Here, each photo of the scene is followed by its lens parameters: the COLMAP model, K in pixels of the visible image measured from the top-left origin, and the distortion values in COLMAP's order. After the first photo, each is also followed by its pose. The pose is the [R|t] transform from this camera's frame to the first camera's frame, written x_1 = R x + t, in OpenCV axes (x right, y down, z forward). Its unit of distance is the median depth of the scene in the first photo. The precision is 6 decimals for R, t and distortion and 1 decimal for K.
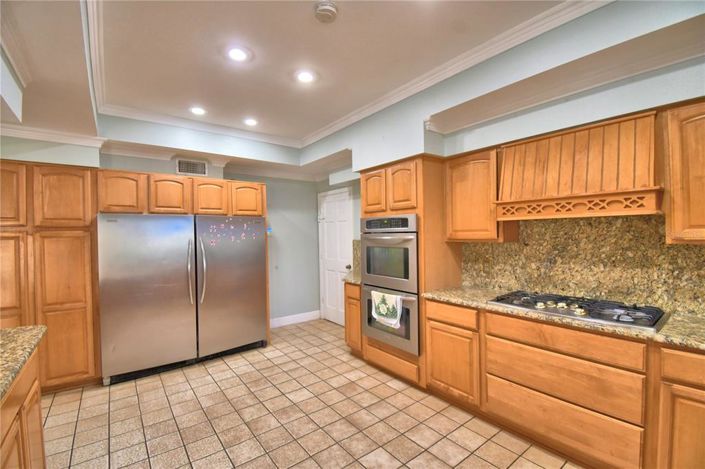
lens RADIAL K [[309.0, 0, 338.1], [0, 309.0, 233.3], [0, 0, 1]] dist [0.008584, -0.018779]
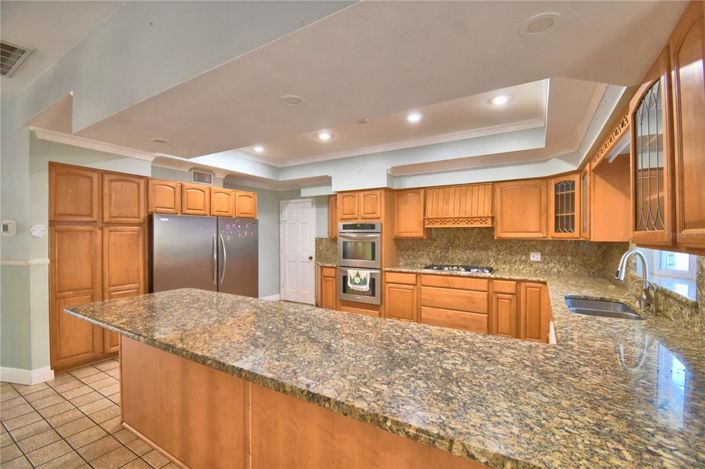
lens RADIAL K [[309.0, 0, 336.9], [0, 309.0, 233.4], [0, 0, 1]] dist [0.008584, -0.018779]
pose [[0.937101, 0.017577, 0.348614, -0.565772], [-0.016436, 0.999846, -0.006231, 0.015157], [-0.348670, 0.000110, 0.937246, -0.514284]]
